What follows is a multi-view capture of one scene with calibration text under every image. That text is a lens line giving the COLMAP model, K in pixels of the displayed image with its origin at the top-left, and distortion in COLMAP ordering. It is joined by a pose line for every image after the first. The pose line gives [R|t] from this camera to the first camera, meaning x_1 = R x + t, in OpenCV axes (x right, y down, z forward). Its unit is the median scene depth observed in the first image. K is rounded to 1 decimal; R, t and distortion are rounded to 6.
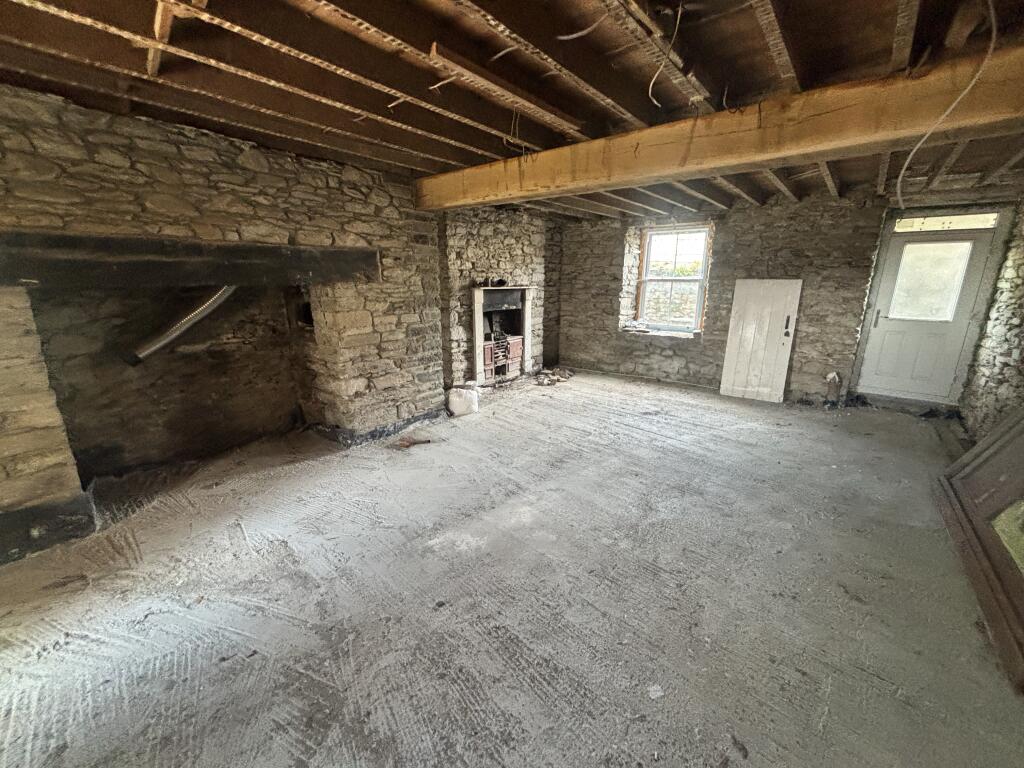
lens RADIAL K [[405.3, 0, 509.5], [0, 405.3, 368.4], [0, 0, 1]] dist [-0.000306, -0.000424]
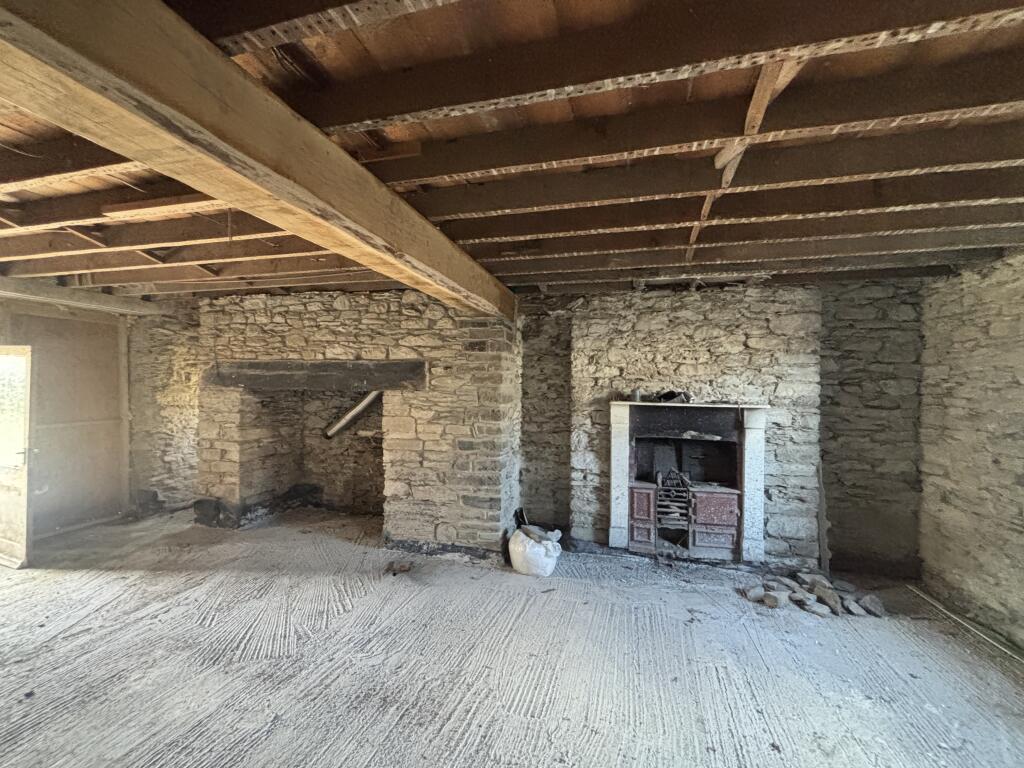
lens RADIAL K [[405.3, 0, 509.5], [0, 405.3, 368.4], [0, 0, 1]] dist [-0.000306, -0.000424]
pose [[0.443672, -0.025231, -0.895834, 0.597044], [-0.206439, 0.969844, -0.129556, -0.157183], [0.872088, 0.242416, 0.425084, 0.650229]]
